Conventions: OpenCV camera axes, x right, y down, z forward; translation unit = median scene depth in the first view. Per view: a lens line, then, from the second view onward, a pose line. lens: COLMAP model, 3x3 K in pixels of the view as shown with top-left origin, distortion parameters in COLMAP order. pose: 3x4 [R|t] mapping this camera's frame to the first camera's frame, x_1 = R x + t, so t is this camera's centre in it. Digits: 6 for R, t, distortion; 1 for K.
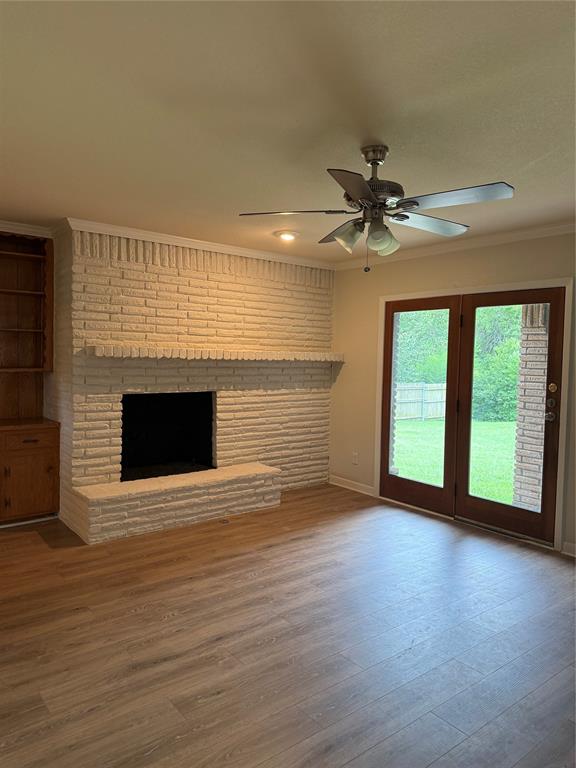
lens RADIAL K [[543.4, 0, 292.5], [0, 543.4, 382.9], [0, 0, 1]] dist [0.099070, -0.005914]
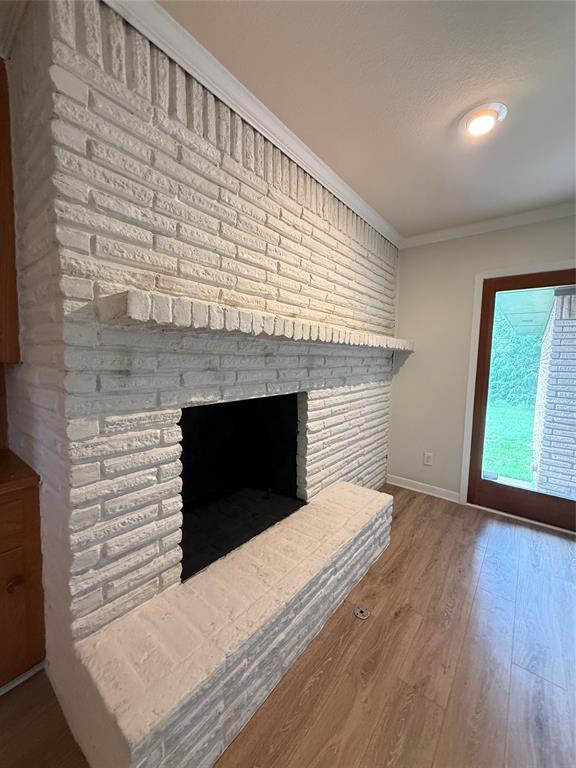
lens RADIAL K [[310.0, 0, 293.0], [0, 310.0, 381.3], [0, 0, 1]] dist [0.007735, 0.000889]
pose [[0.973169, -0.017893, 0.229397, -0.271446], [0.010431, 0.999378, 0.033698, -0.011039], [-0.229857, -0.030401, 0.972750, 0.697313]]
